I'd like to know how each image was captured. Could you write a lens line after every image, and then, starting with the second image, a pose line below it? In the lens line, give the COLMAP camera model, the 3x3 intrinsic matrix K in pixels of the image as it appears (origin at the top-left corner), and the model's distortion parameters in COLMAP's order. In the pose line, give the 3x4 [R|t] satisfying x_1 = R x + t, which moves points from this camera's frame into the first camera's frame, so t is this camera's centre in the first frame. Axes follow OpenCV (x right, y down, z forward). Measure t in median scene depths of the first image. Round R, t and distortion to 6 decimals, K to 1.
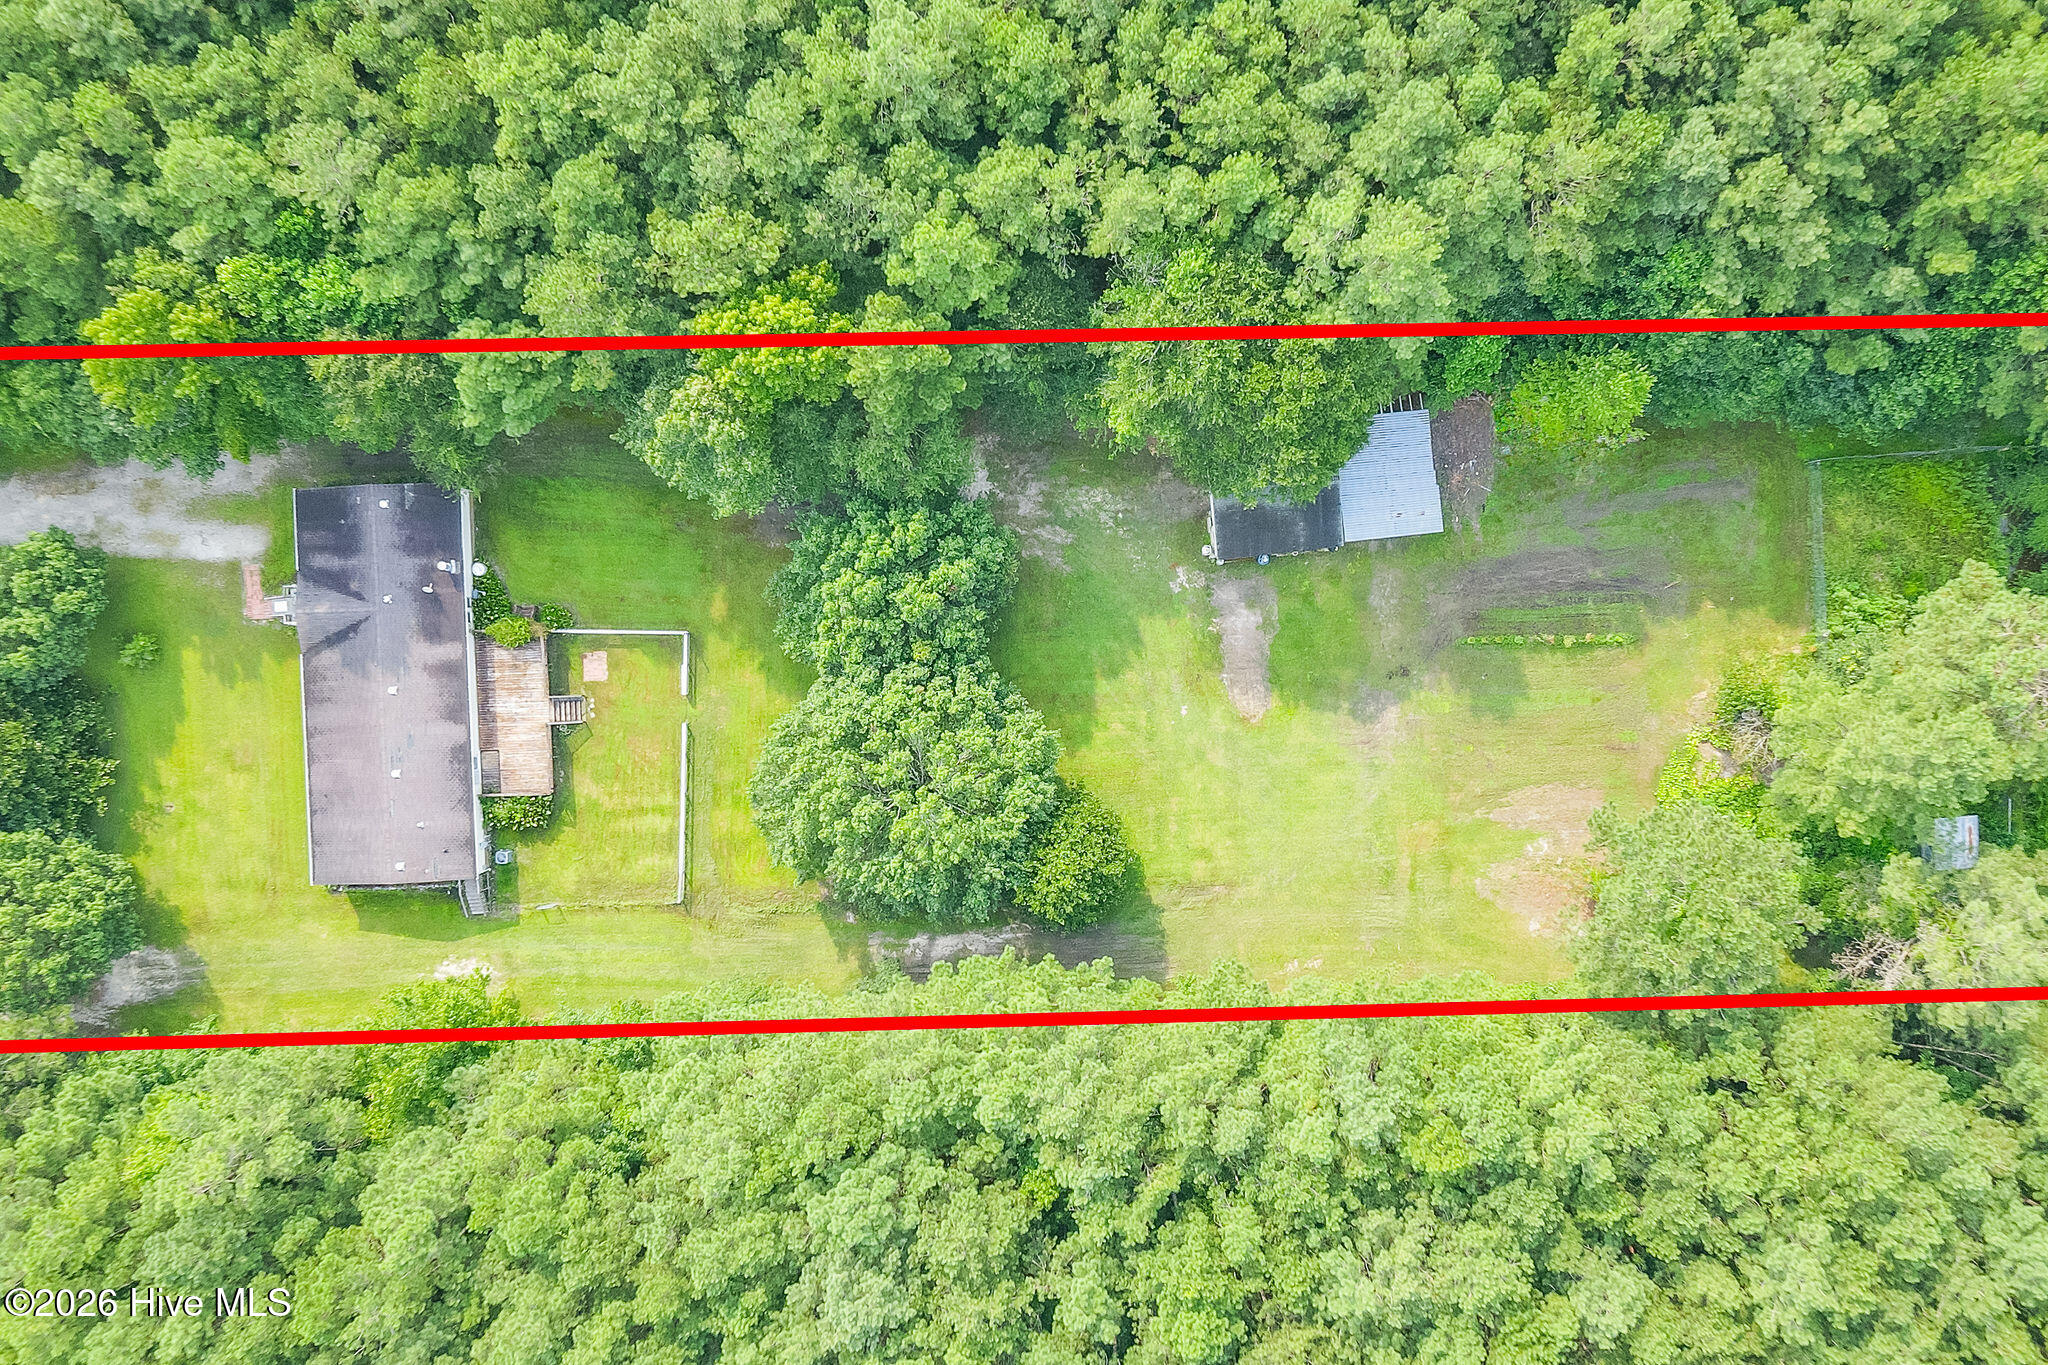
lens RADIAL K [[1383.5, 0, 1024.0], [0, 1383.5, 682.5], [0, 0, 1]] dist [-0.009090, 0.004015]
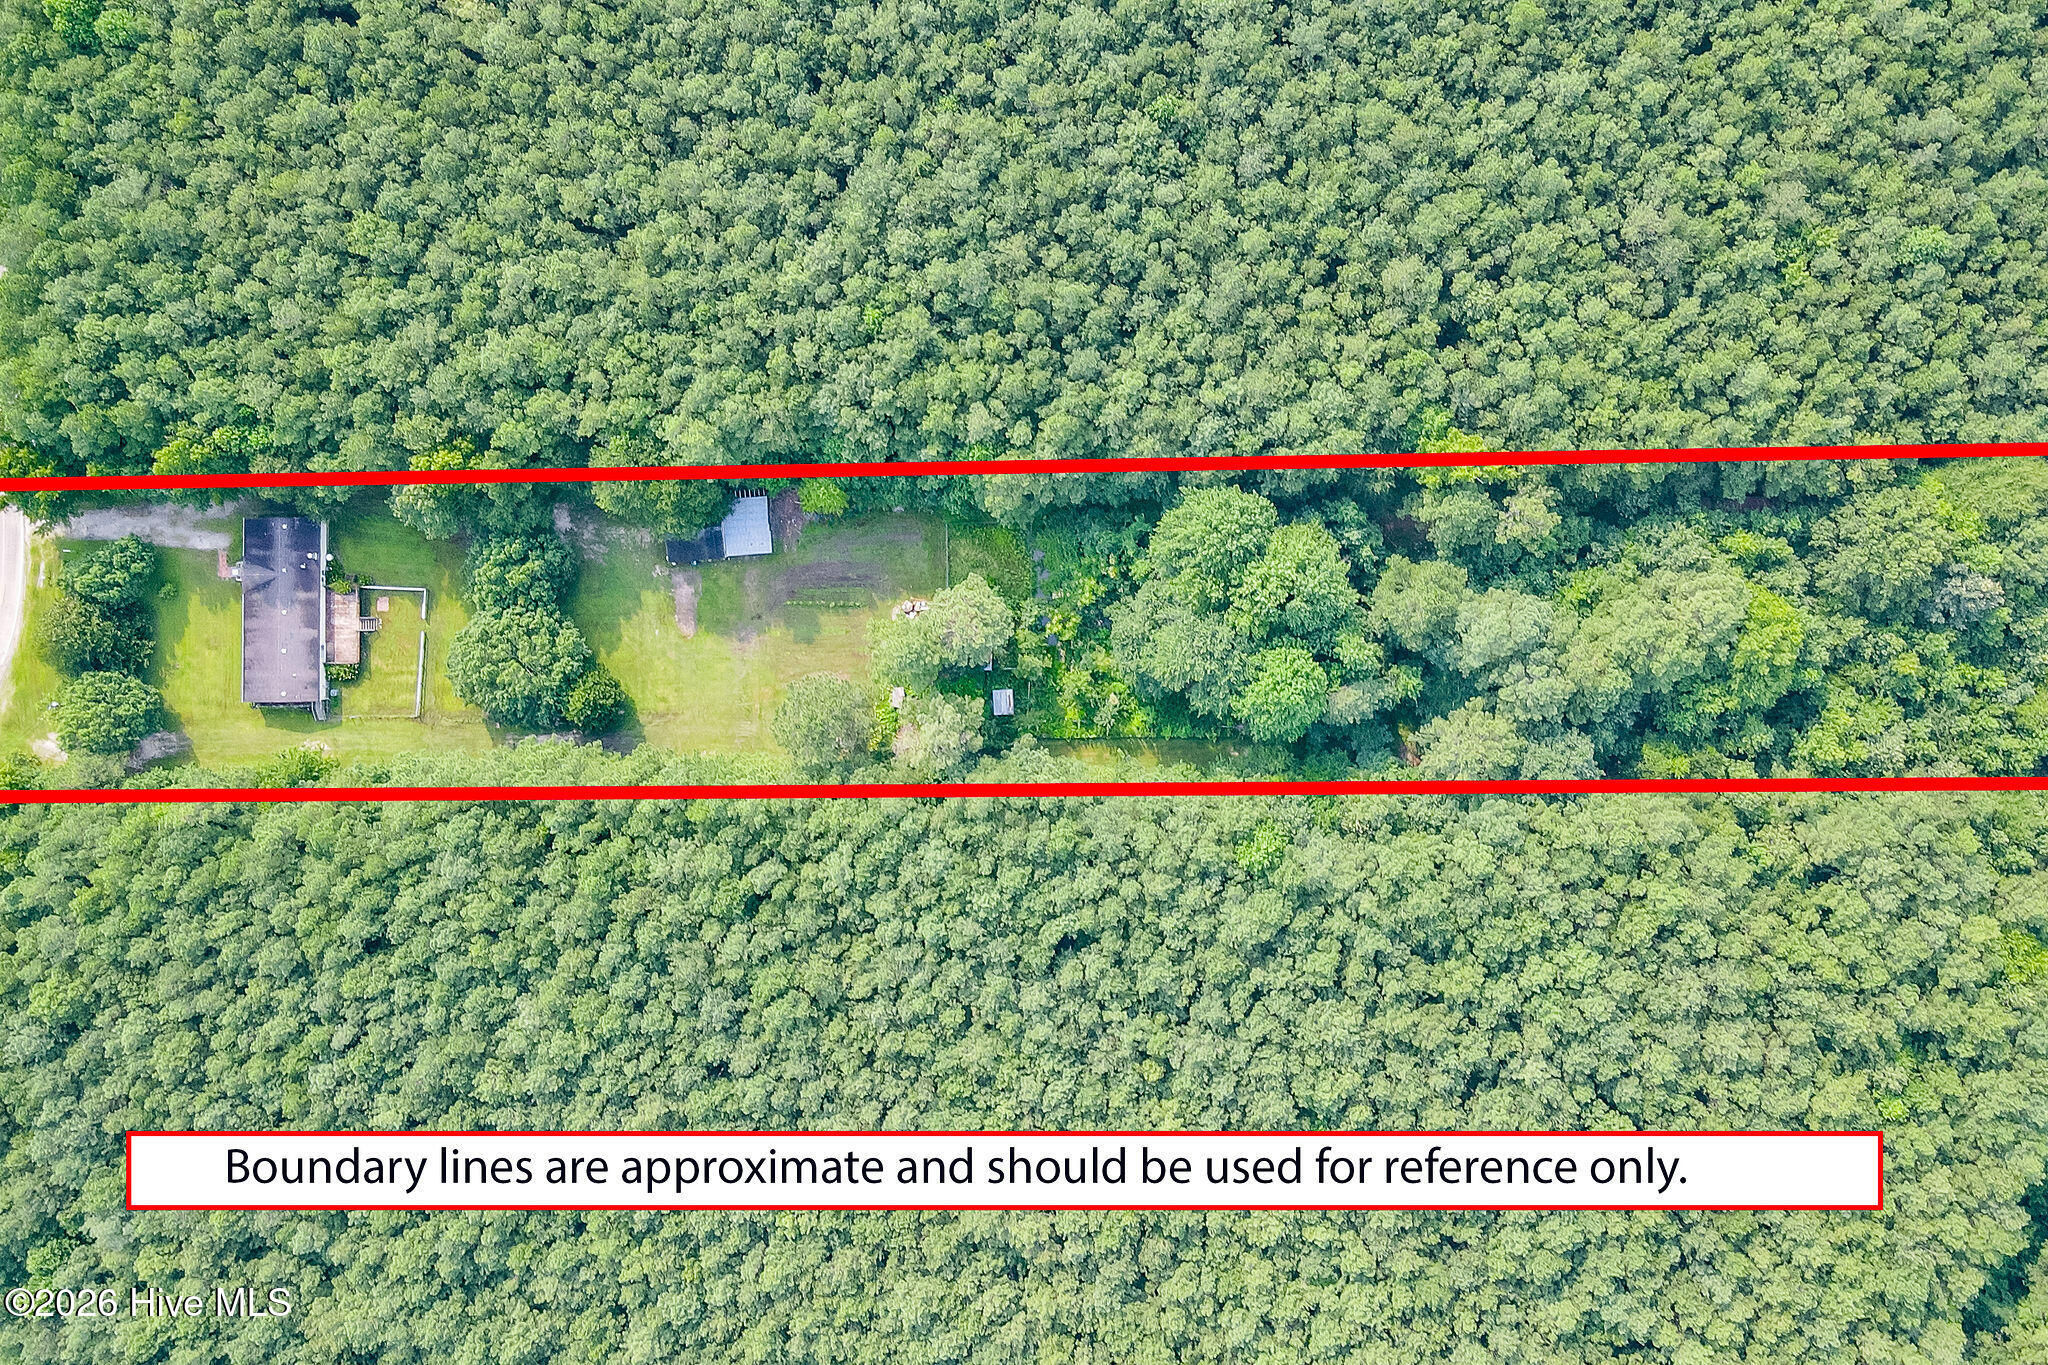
lens RADIAL K [[1394.9, 0, 1024.6], [0, 1394.9, 584.9], [0, 0, 1]] dist [0.001129, 0.000214]
pose [[0.999640, 0.026846, 0.000236, 0.753391], [-0.026805, 0.998546, -0.046777, 0.036594], [-0.001491, 0.046754, 0.998905, -1.277853]]
